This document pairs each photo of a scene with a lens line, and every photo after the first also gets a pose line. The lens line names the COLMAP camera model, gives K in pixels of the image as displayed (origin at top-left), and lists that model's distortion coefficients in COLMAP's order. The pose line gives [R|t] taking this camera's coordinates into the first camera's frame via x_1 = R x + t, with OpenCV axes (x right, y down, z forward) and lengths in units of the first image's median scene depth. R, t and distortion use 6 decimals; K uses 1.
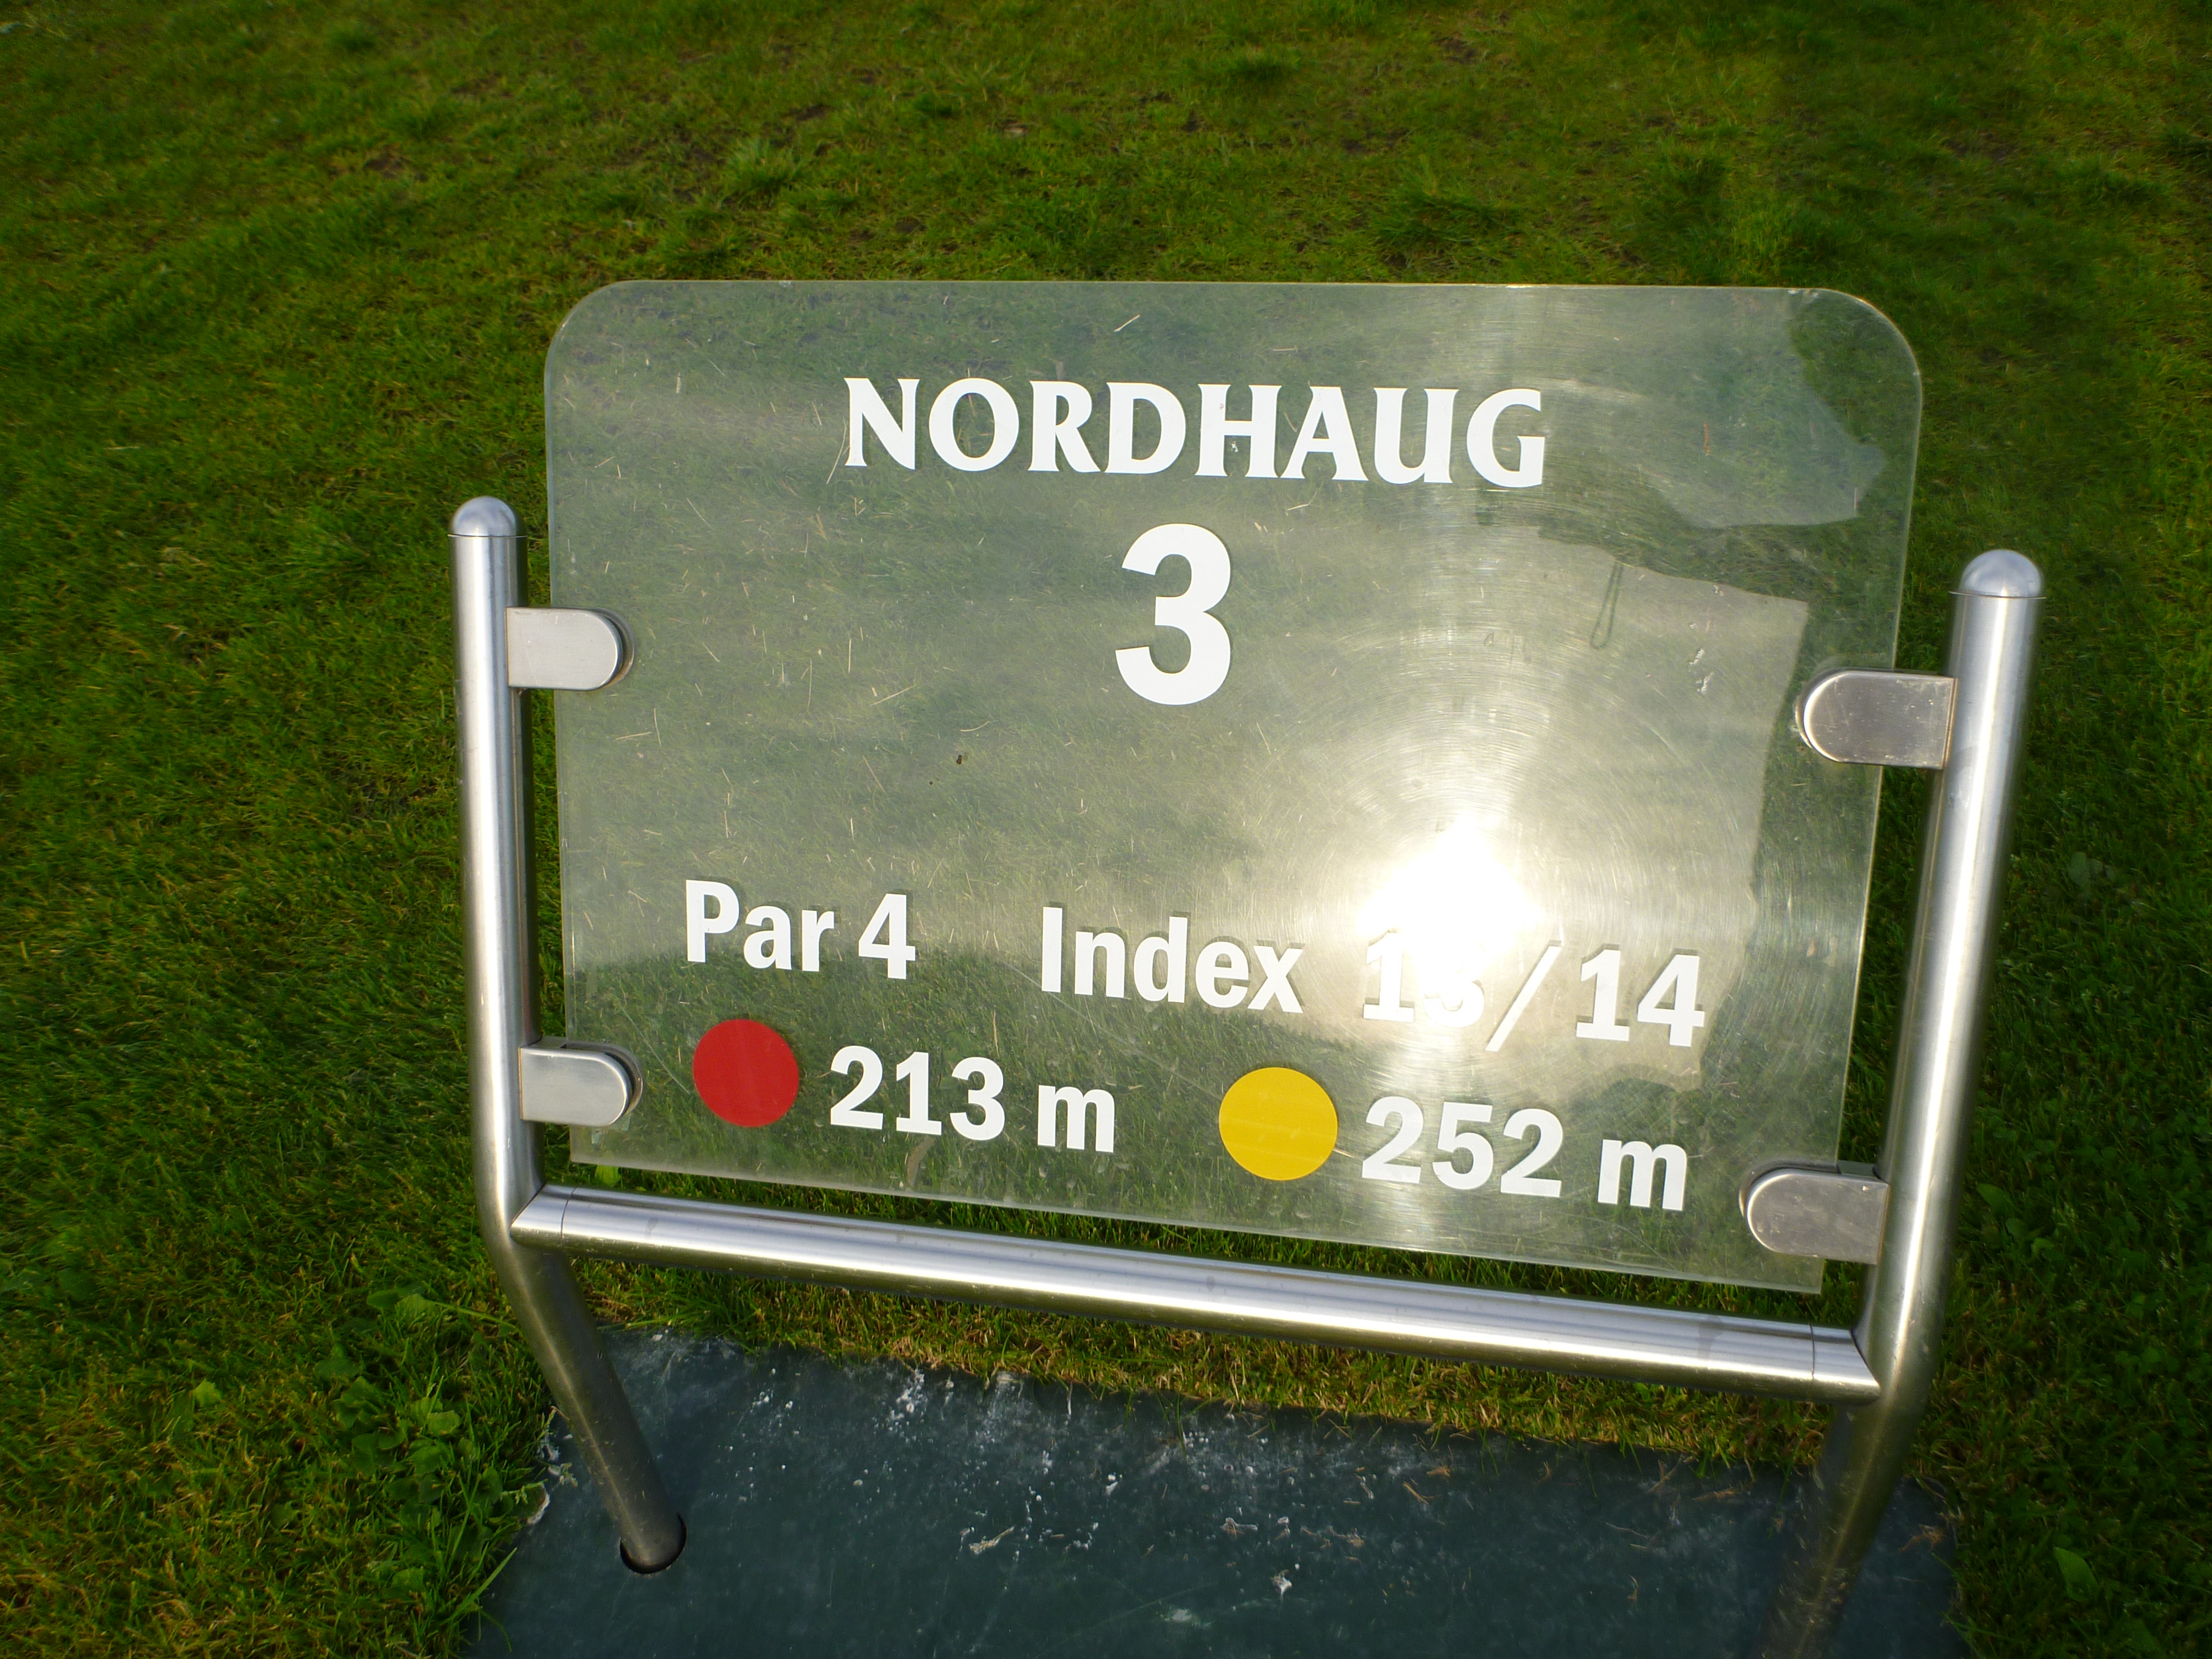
lens RADIAL K [[1768.2, 0, 1106.0], [0, 1768.2, 829.5], [0, 0, 1]] dist [-0.046144, -0.002667]
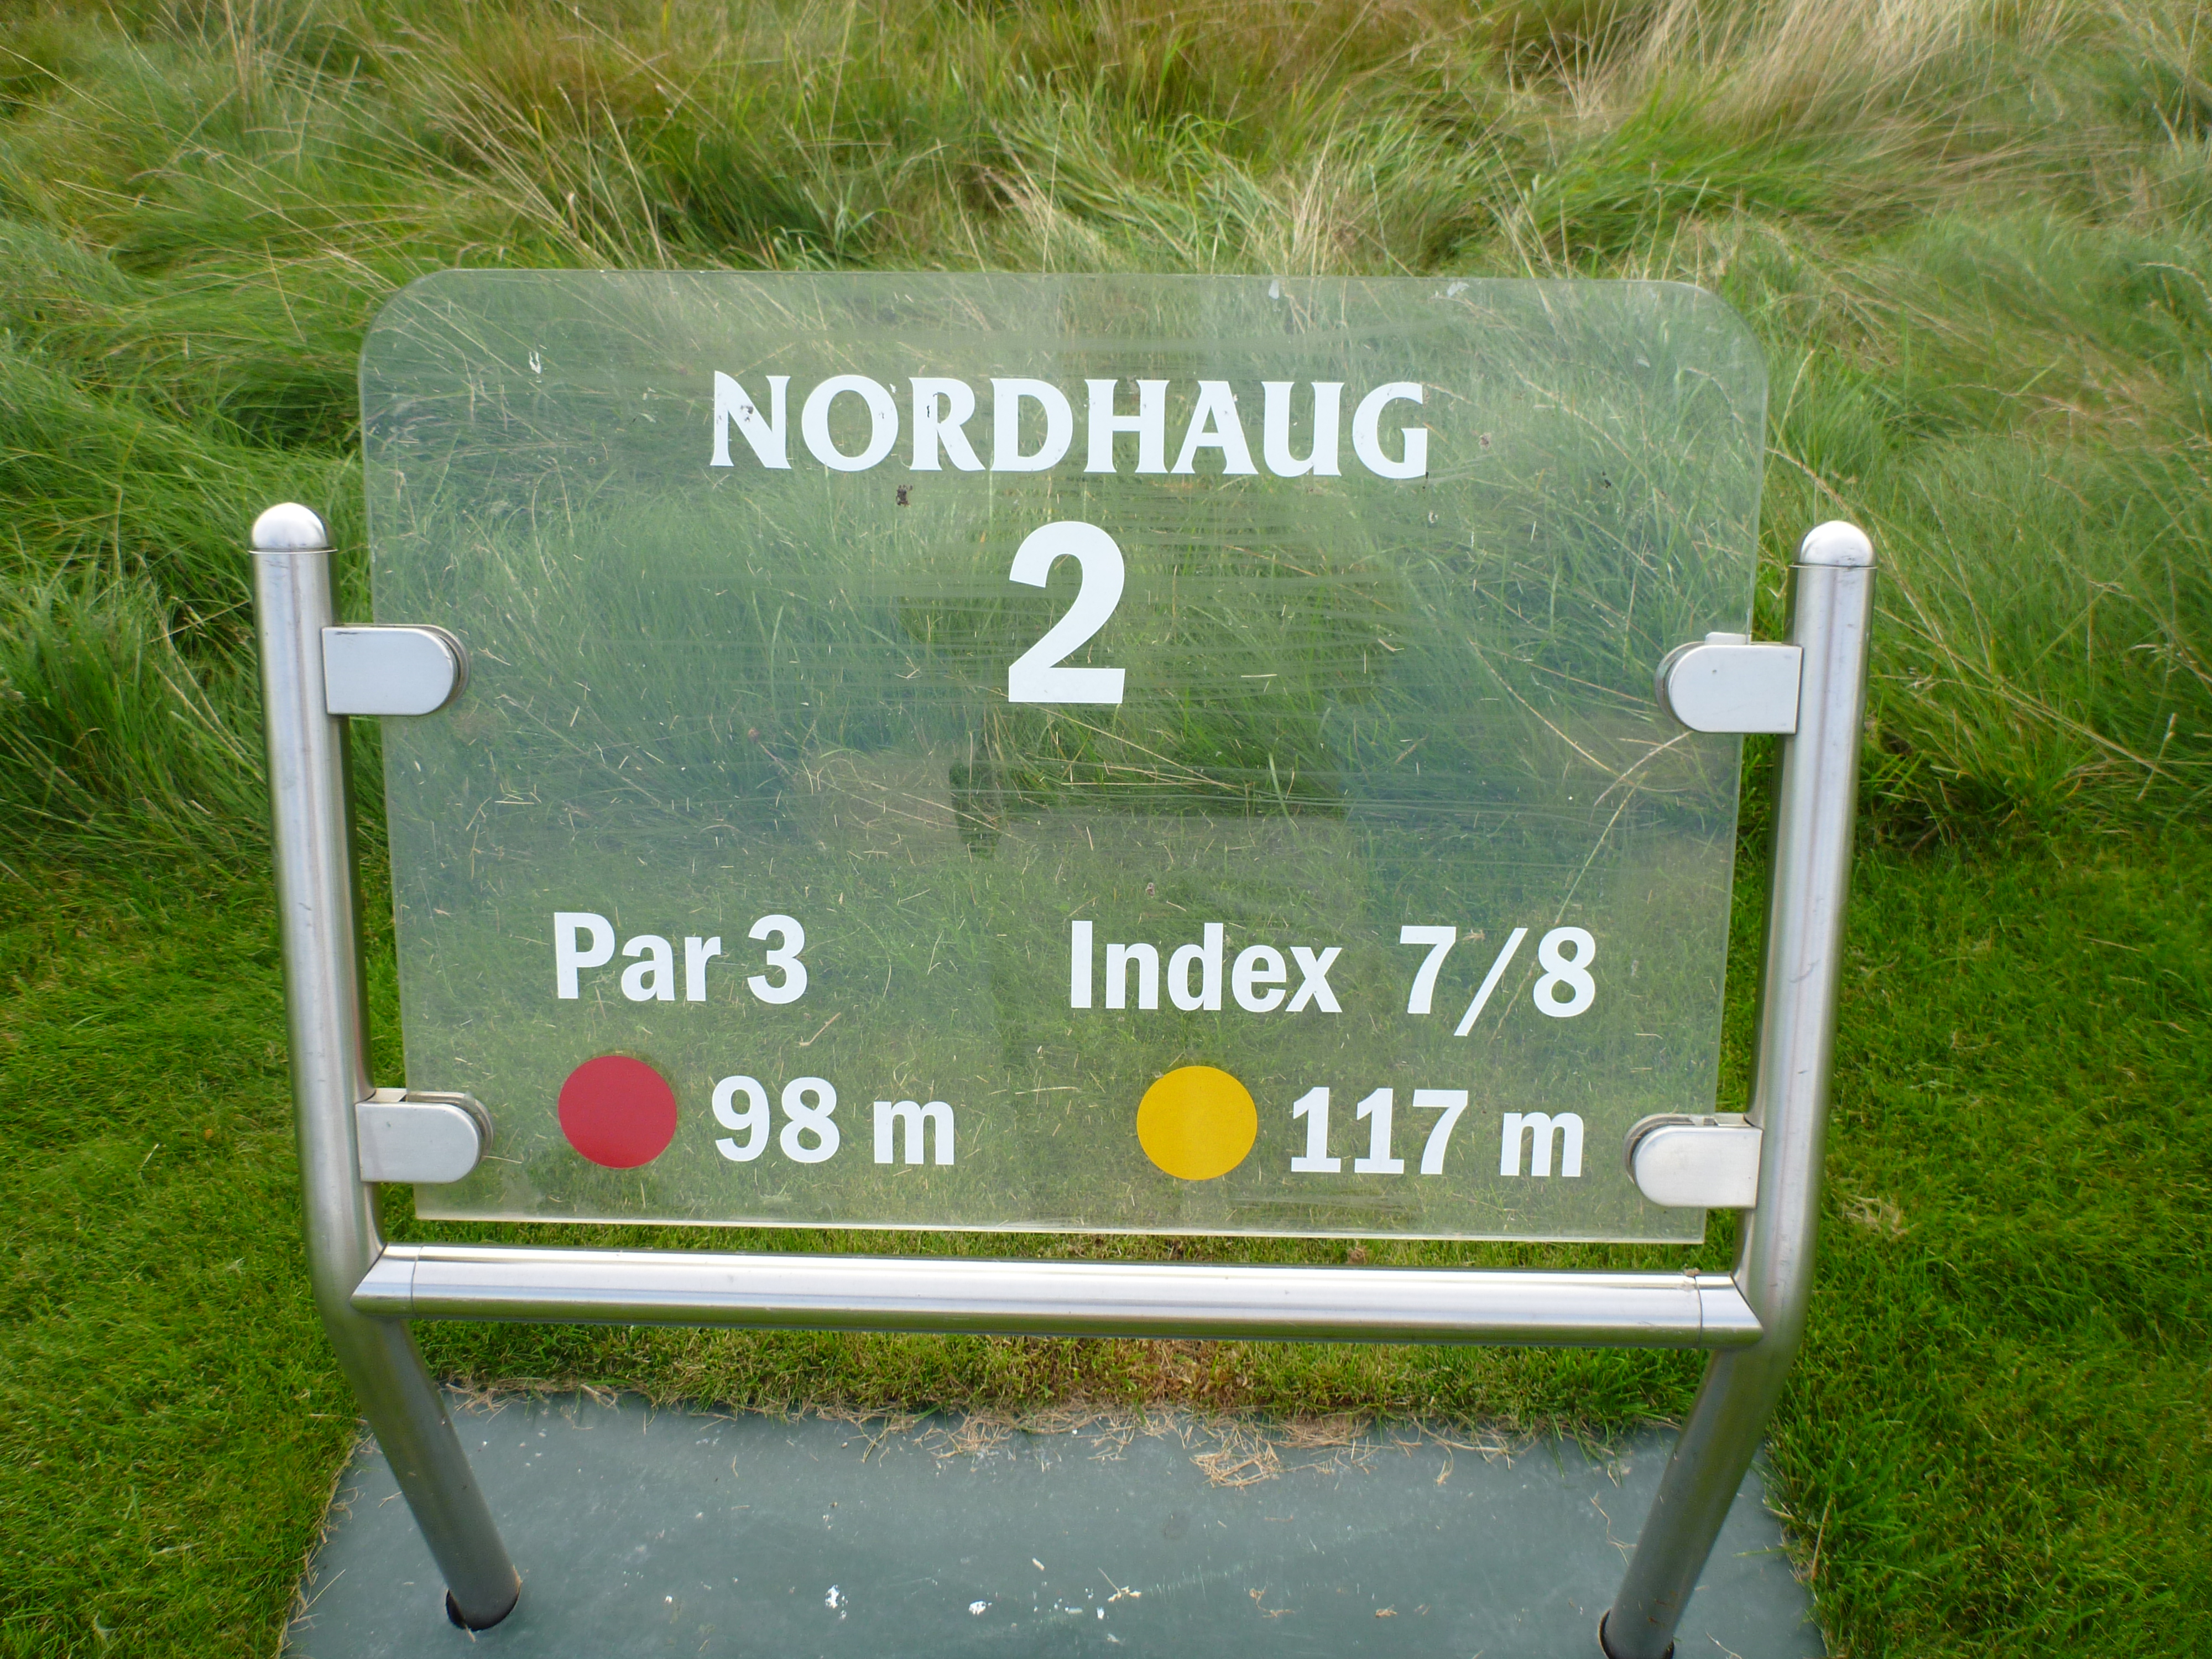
lens RADIAL K [[1776.8, 0, 1105.5], [0, 1776.8, 802.9], [0, 0, 1]] dist [-0.062995, -0.004475]
pose [[0.983746, -0.048633, 0.172855, -0.116535], [0.050829, 0.998673, -0.008302, -0.007248], [-0.172222, 0.016953, 0.984912, 0.026590]]
